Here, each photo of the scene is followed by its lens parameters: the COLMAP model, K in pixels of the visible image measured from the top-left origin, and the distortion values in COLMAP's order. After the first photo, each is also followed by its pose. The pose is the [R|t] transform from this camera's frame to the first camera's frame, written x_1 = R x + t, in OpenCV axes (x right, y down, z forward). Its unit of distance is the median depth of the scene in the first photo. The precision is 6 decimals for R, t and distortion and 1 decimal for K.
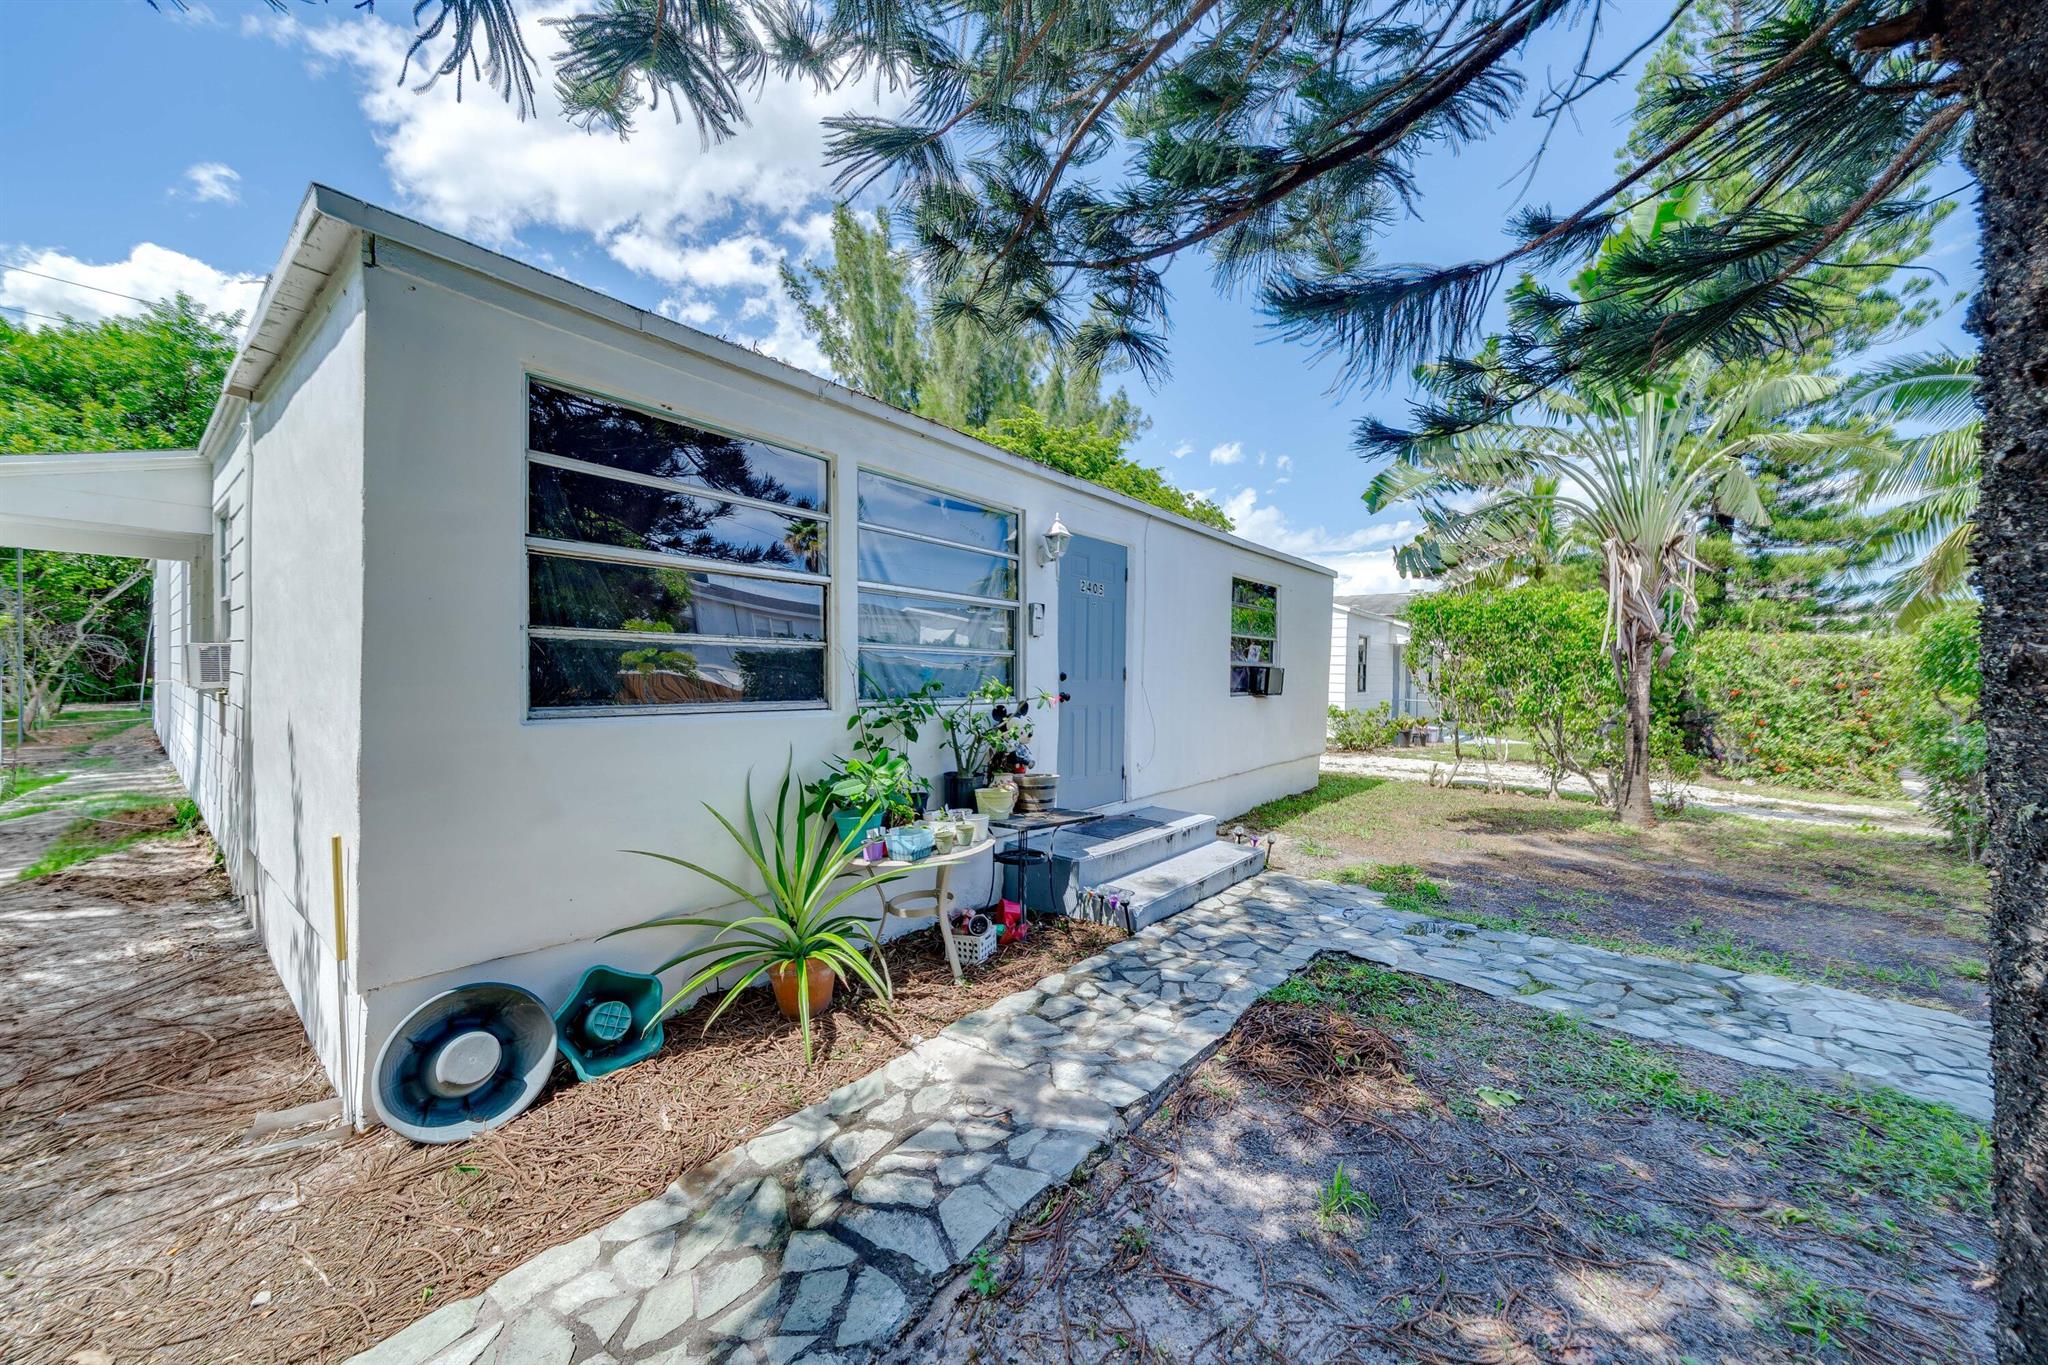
lens RADIAL K [[714.9, 0, 1052.9], [0, 714.9, 697.6], [0, 0, 1]] dist [-0.005880, 0.000170]
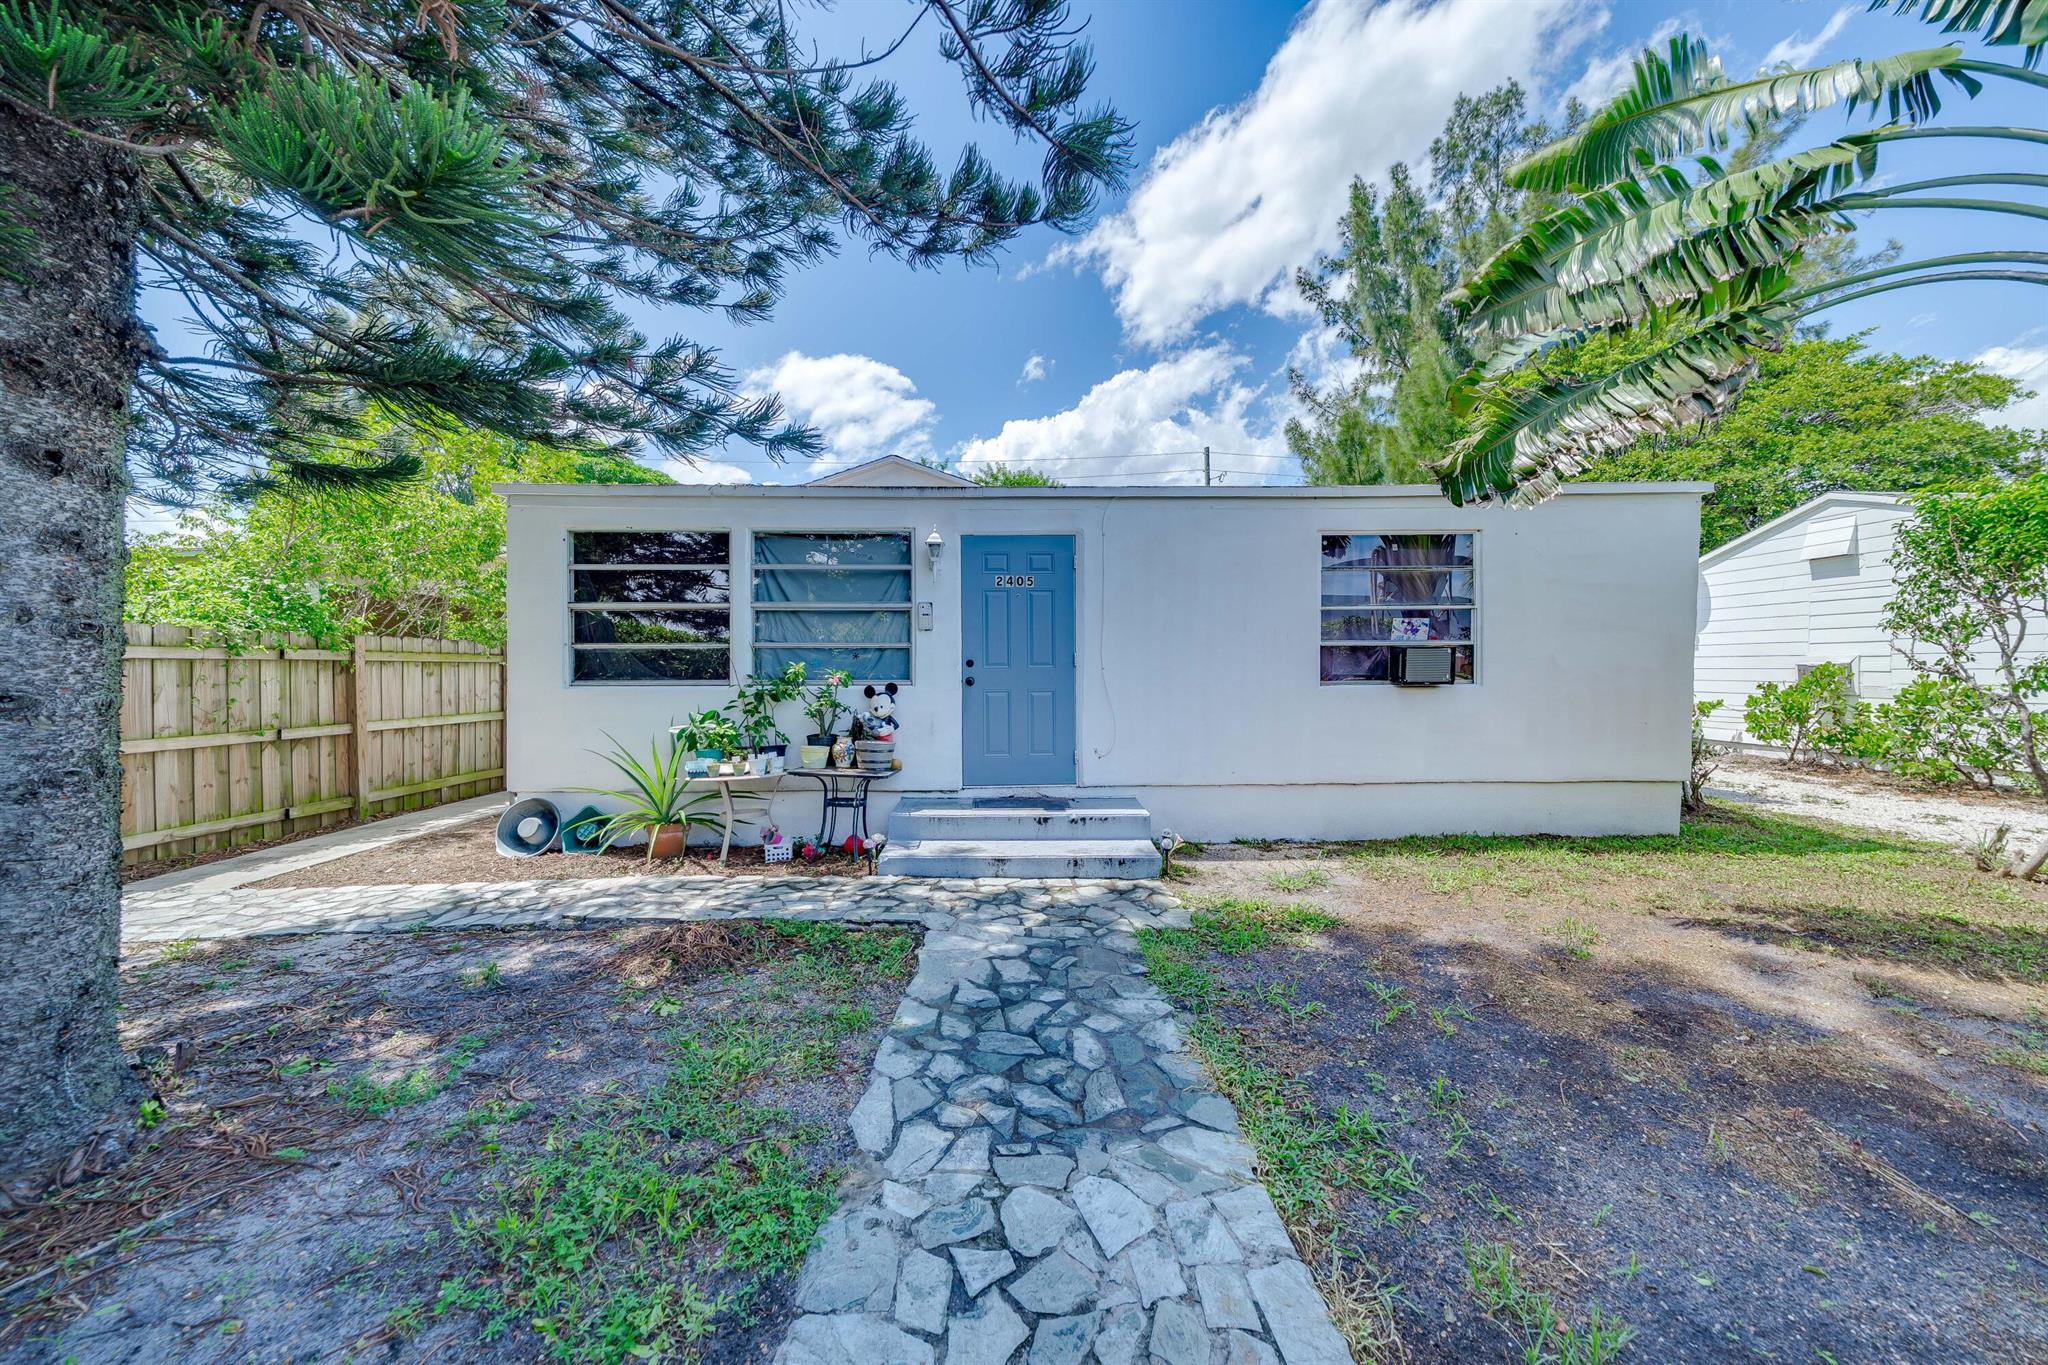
lens RADIAL K [[714.9, 0, 1037.9], [0, 714.9, 678.2], [0, 0, 1]] dist [-0.005880, 0.000170]
pose [[0.638401, -0.011960, -0.769611, 1.380899], [-0.013735, 0.999543, -0.026927, 0.034815], [0.769582, 0.027761, 0.637945, 0.512898]]
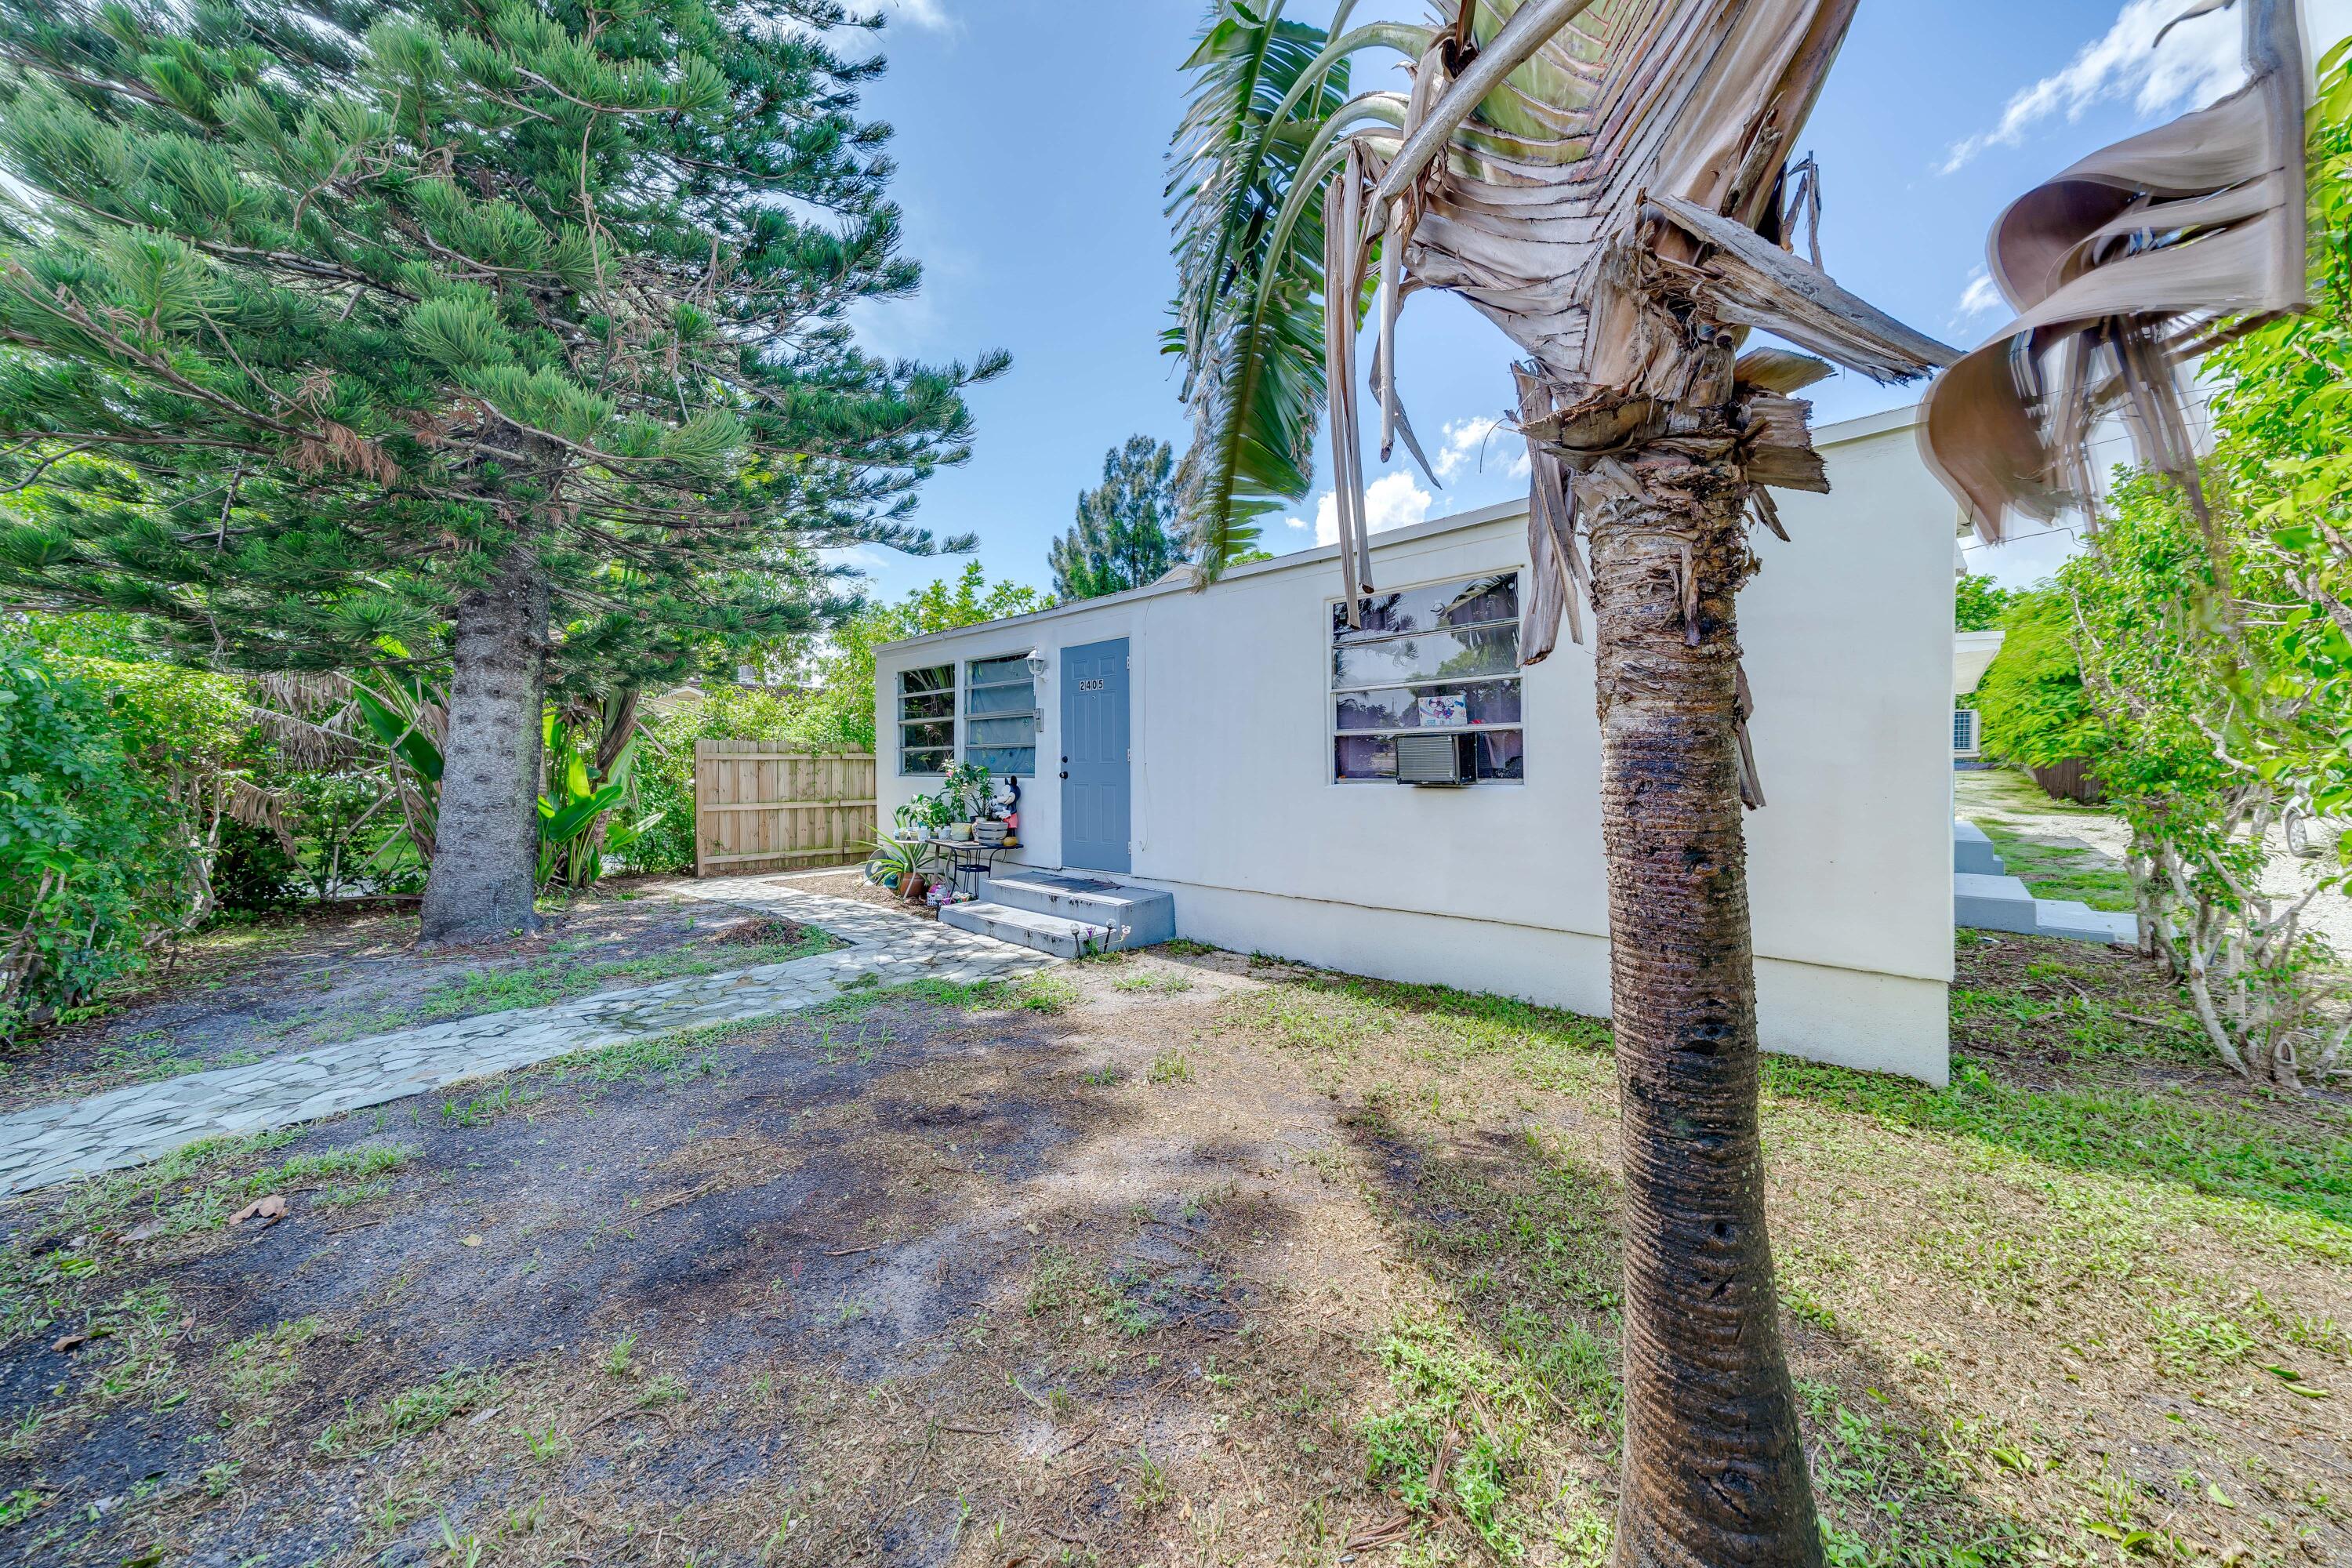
lens RADIAL K [[816.7, 0, 1173.9], [0, 816.7, 766.3], [0, 0, 1]] dist [0.000701, 0.000017]
pose [[-0.090364, -0.016954, -0.995764, 2.123682], [-0.034202, 0.999318, -0.013911, -0.003229], [0.995321, 0.032800, -0.090883, 1.914762]]
